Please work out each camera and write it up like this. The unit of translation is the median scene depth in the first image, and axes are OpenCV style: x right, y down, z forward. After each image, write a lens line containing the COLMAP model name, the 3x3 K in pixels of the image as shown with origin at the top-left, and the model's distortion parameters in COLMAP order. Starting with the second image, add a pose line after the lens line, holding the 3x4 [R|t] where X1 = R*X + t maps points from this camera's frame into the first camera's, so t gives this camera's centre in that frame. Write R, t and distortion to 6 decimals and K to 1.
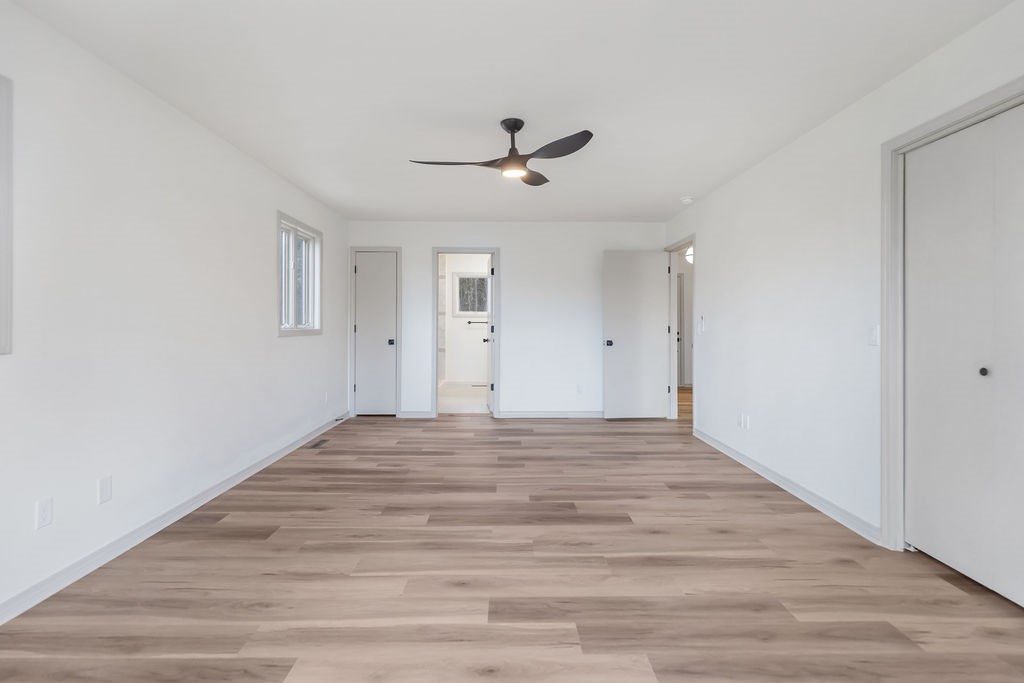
lens RADIAL K [[466.3, 0, 511.8], [0, 466.3, 317.1], [0, 0, 1]] dist [0.008905, -0.000363]
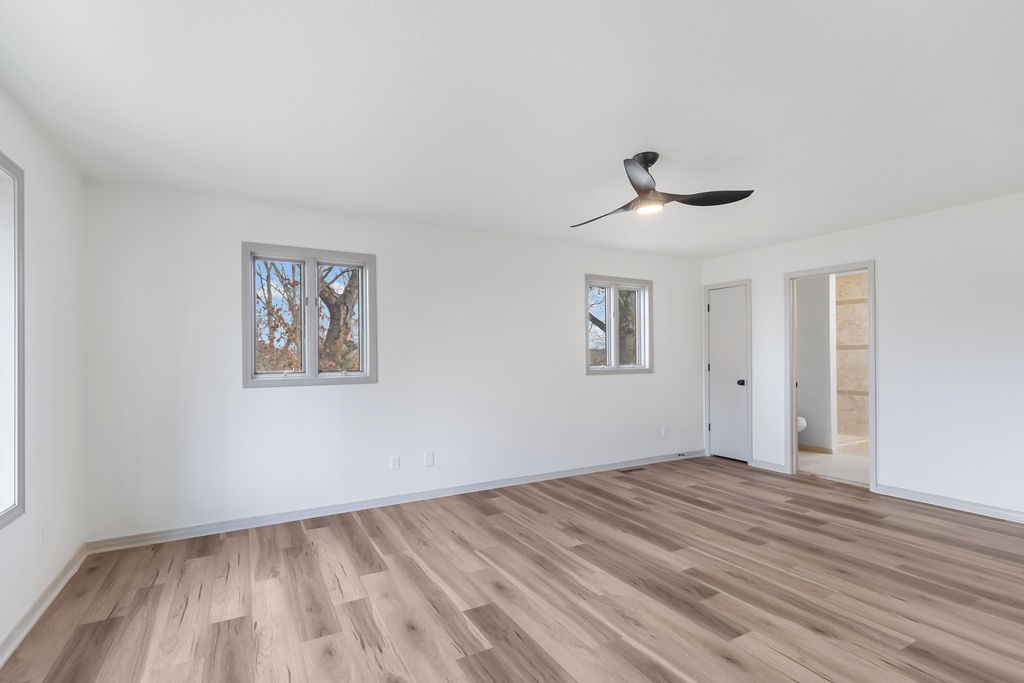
lens RADIAL K [[466.6, 0, 510.3], [0, 466.6, 345.9], [0, 0, 1]] dist [0.007972, -0.000381]
pose [[0.510867, -0.023446, -0.859340, 0.693009], [0.016489, 0.999711, -0.017473, -0.024091], [0.859501, -0.005243, 0.511107, 0.291538]]
